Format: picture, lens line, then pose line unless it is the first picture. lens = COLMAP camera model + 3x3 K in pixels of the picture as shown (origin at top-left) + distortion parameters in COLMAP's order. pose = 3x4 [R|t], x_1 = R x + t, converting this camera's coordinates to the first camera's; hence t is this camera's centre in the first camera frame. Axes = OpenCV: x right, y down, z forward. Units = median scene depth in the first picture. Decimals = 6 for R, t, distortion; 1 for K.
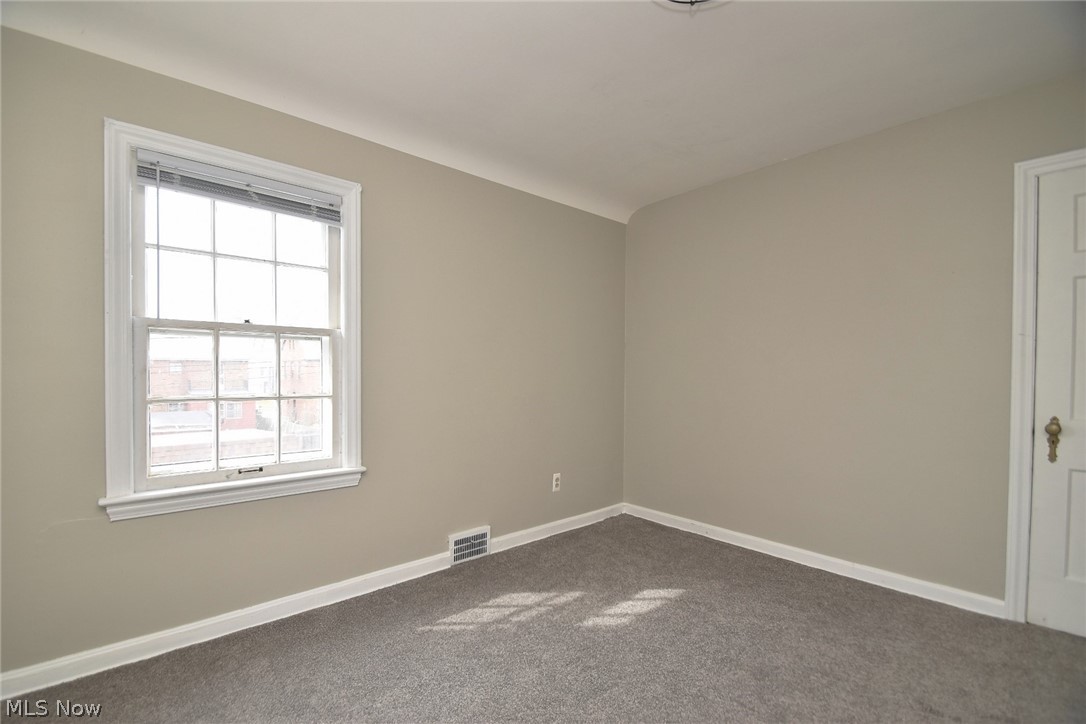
lens RADIAL K [[473.7, 0, 526.0], [0, 473.7, 379.2], [0, 0, 1]] dist [0.013712, -0.017297]
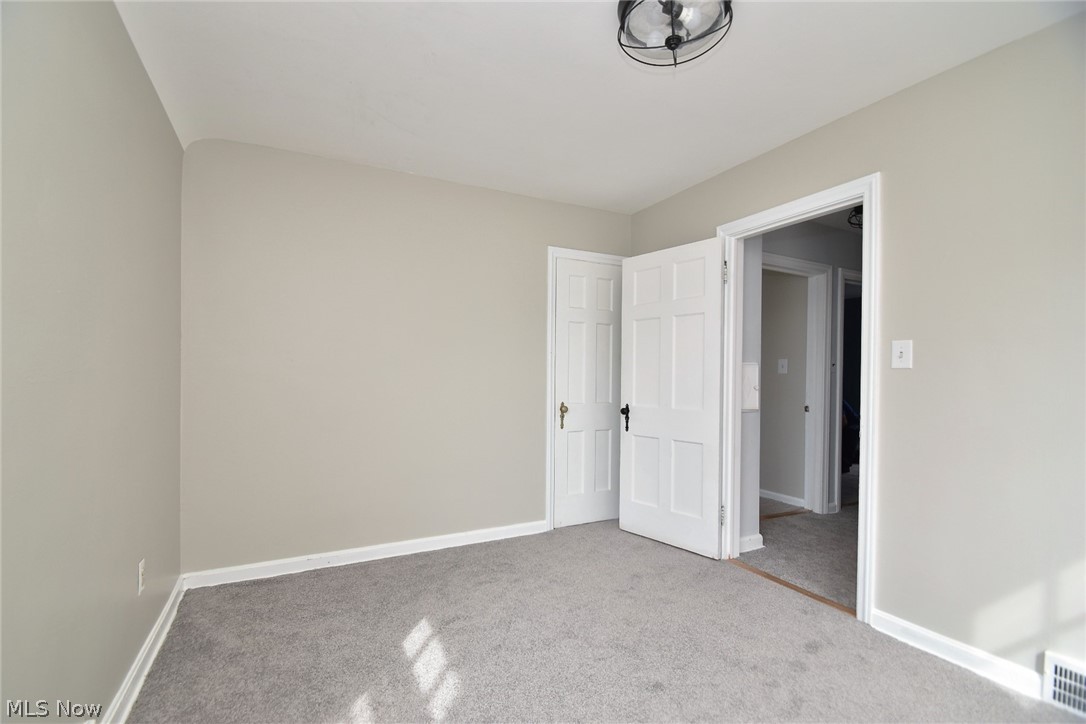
lens RADIAL K [[473.7, 0, 526.0], [0, 473.7, 379.2], [0, 0, 1]] dist [0.013712, -0.017297]
pose [[0.228139, -0.003335, 0.973623, -0.489621], [0.005259, 0.999984, 0.002193, -0.006426], [-0.973614, 0.004620, 0.228153, 0.615094]]
